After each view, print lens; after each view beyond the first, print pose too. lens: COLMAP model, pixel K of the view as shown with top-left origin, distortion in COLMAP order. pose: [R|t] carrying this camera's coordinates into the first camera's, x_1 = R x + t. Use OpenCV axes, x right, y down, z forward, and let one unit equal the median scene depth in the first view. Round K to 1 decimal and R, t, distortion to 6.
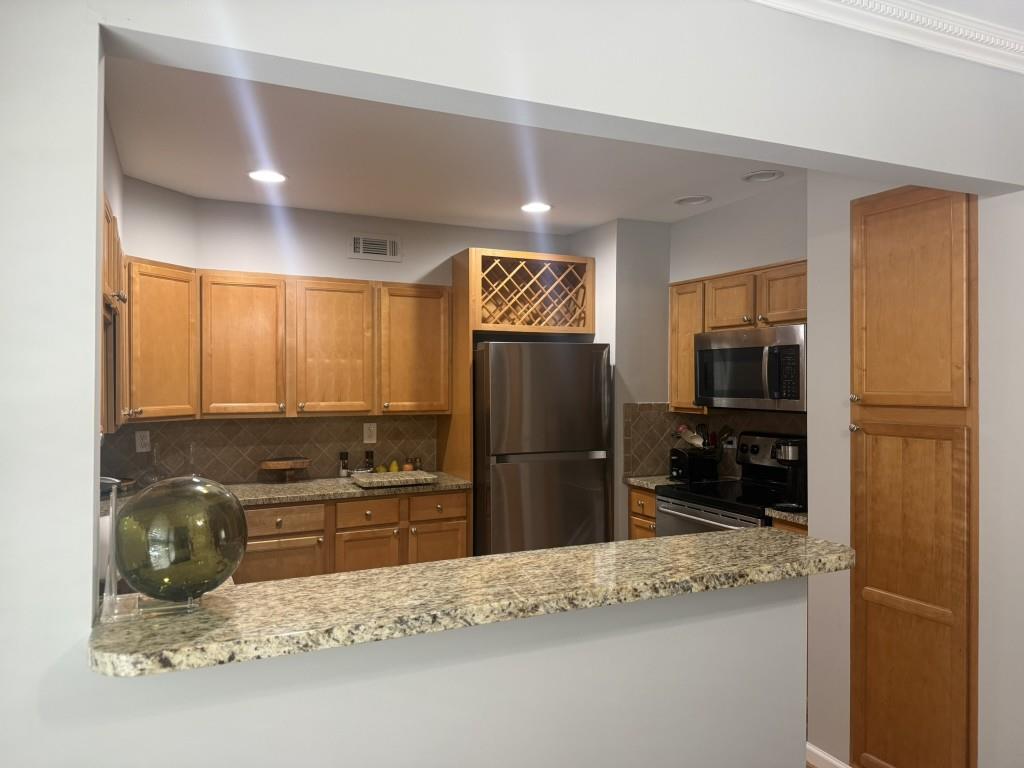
lens RADIAL K [[713.2, 0, 513.8], [0, 713.2, 377.1], [0, 0, 1]] dist [0.111338, -0.168574]
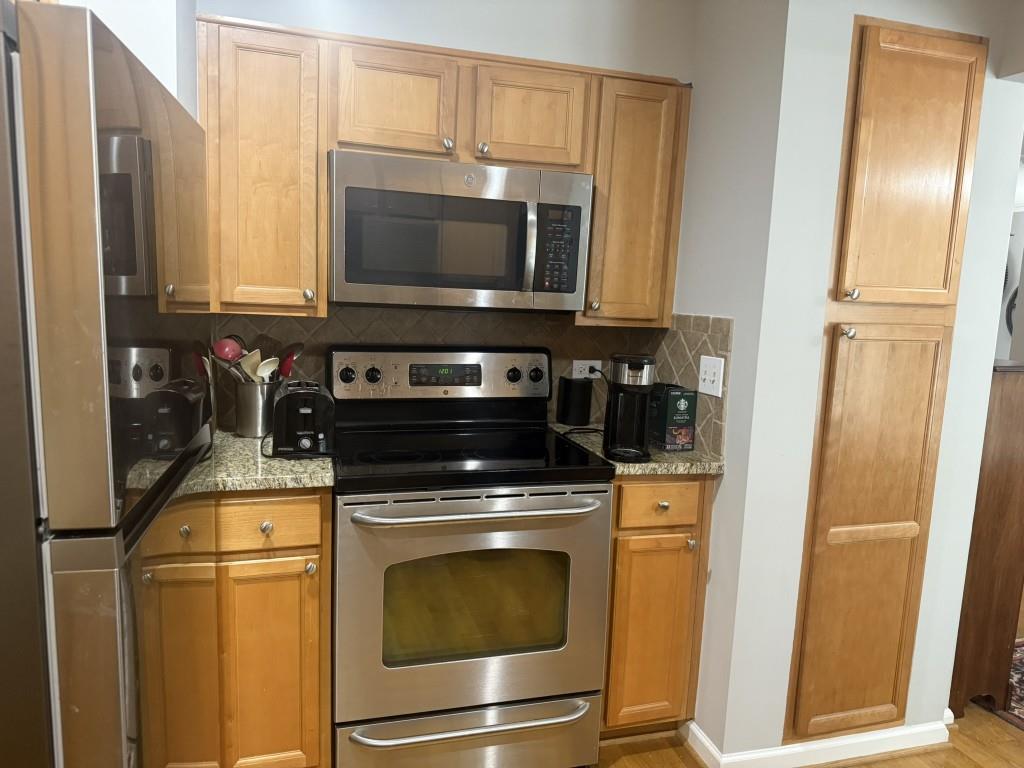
lens RADIAL K [[713.2, 0, 513.8], [0, 713.2, 377.1], [0, 0, 1]] dist [0.111338, -0.168574]
pose [[0.162859, -0.127976, 0.978314, -0.354580], [-0.048309, 0.989329, 0.137459, 0.027598], [-0.985466, -0.069648, 0.154939, 1.267024]]
